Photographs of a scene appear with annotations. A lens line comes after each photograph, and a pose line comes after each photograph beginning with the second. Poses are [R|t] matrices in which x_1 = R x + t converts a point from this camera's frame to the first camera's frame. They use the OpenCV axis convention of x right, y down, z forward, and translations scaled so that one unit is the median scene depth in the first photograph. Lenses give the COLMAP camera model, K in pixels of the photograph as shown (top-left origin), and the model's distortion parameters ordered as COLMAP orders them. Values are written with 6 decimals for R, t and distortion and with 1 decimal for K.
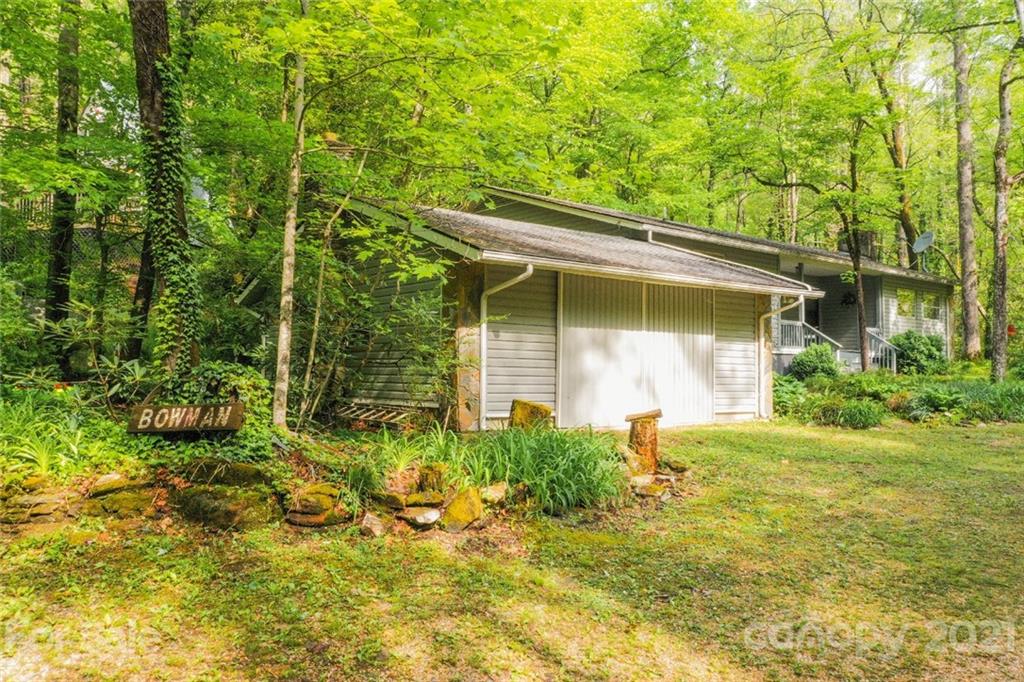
lens RADIAL K [[815.3, 0, 512.0], [0, 815.3, 341.0], [0, 0, 1]] dist [0.007665, 0.002566]
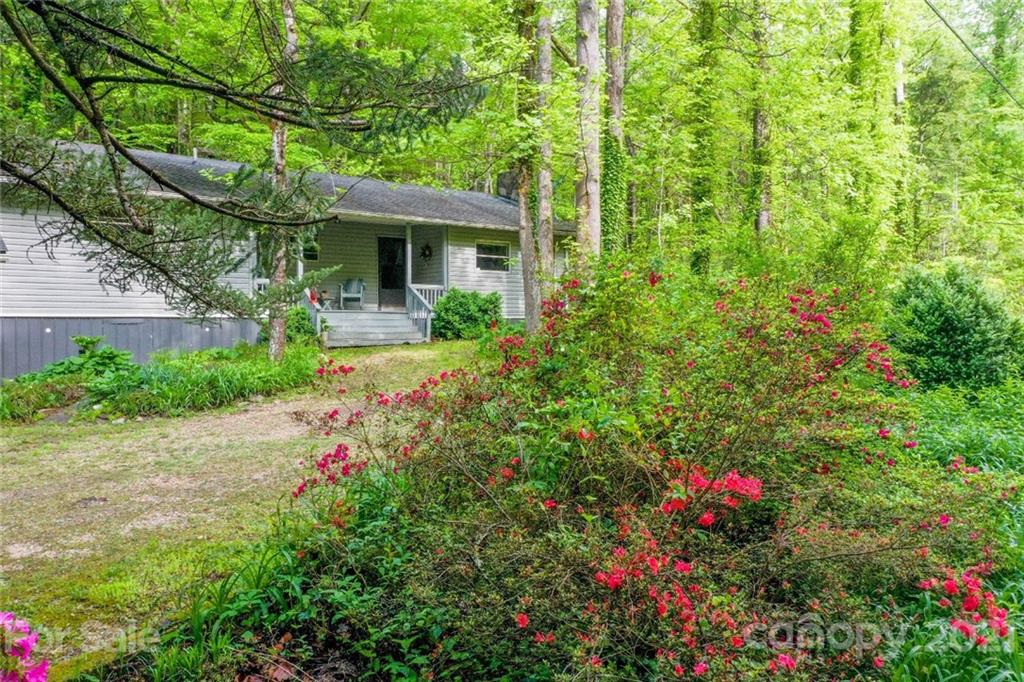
lens RADIAL K [[815.3, 0, 512.0], [0, 815.3, 341.0], [0, 0, 1]] dist [0.007665, 0.002566]
pose [[0.999960, -0.007064, -0.005569, 0.872998], [0.007435, 0.997550, 0.069565, -0.026381], [0.005064, -0.069604, 0.997562, 0.185399]]
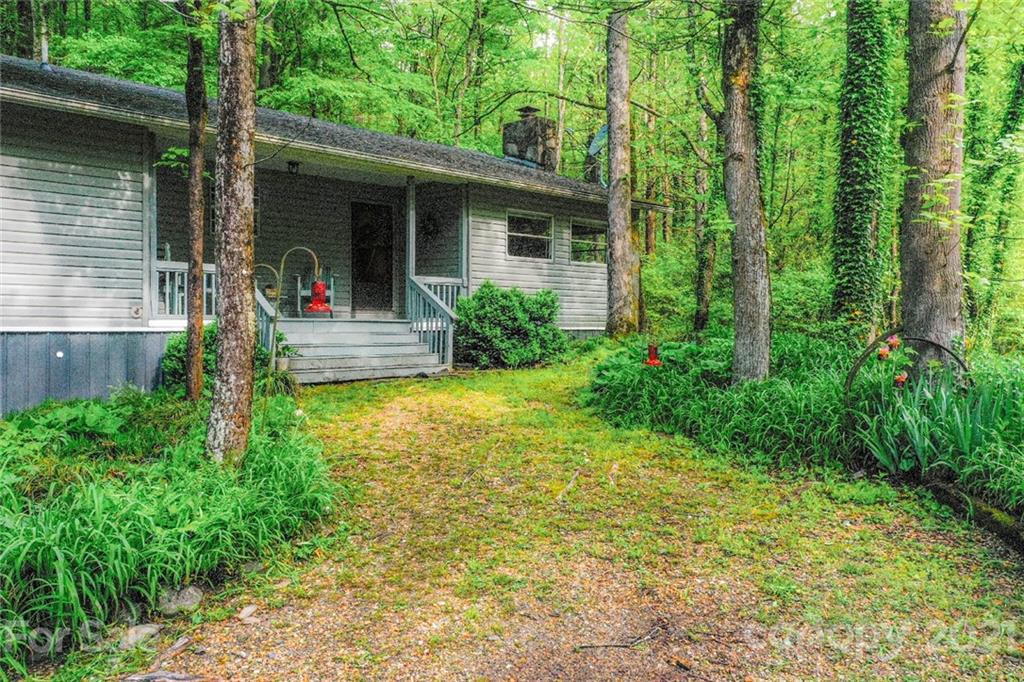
lens RADIAL K [[839.6, 0, 521.5], [0, 839.6, 342.4], [0, 0, 1]] dist [0.007759, 0.002506]
pose [[0.993154, -0.004135, 0.116738, 0.698769], [-0.004127, 0.997507, 0.070443, -0.020237], [-0.116738, -0.070443, 0.990661, 0.691462]]
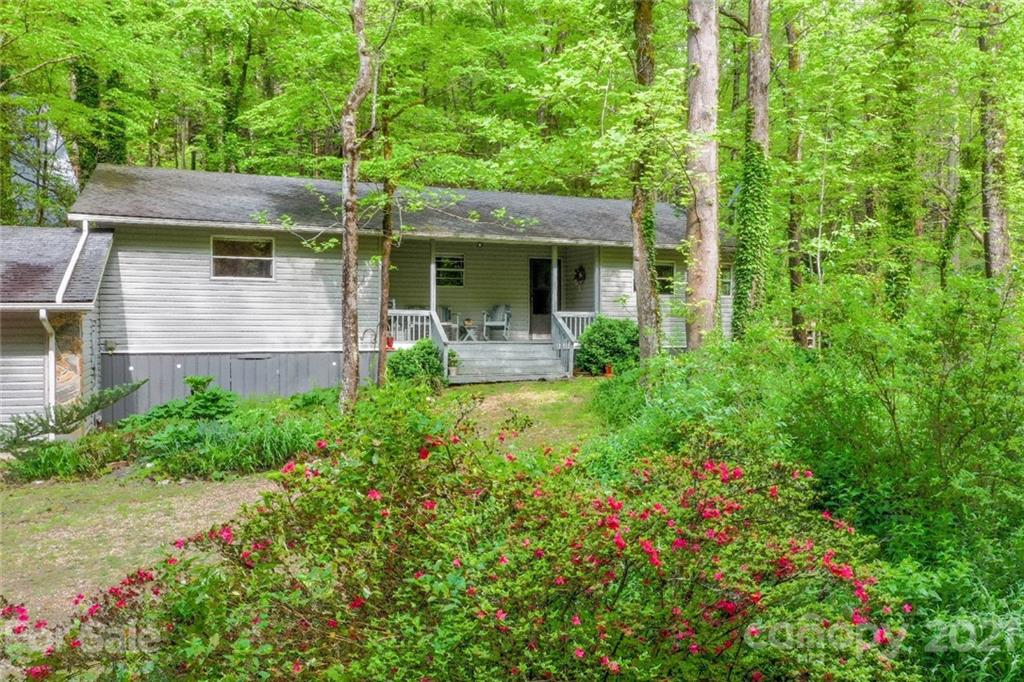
lens RADIAL K [[839.6, 0, 521.5], [0, 839.6, 342.4], [0, 0, 1]] dist [0.007759, 0.002506]
pose [[0.960589, 0.001309, -0.277969, 1.006705], [0.017465, 0.997729, 0.065053, -0.066689], [0.277422, -0.067344, 0.958385, 0.312990]]
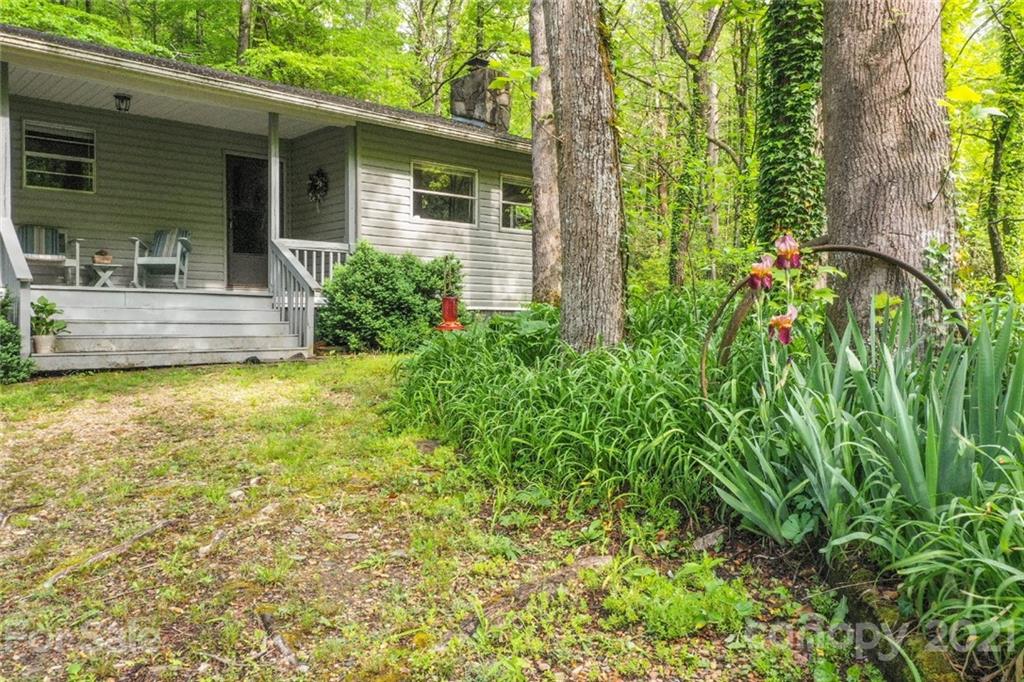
lens RADIAL K [[815.3, 0, 512.0], [0, 815.3, 341.0], [0, 0, 1]] dist [0.007665, 0.002566]
pose [[0.998411, -0.006940, 0.055922, 0.850507], [0.003224, 0.997797, 0.066262, 0.014625], [-0.056259, -0.065977, 0.996234, 0.891417]]
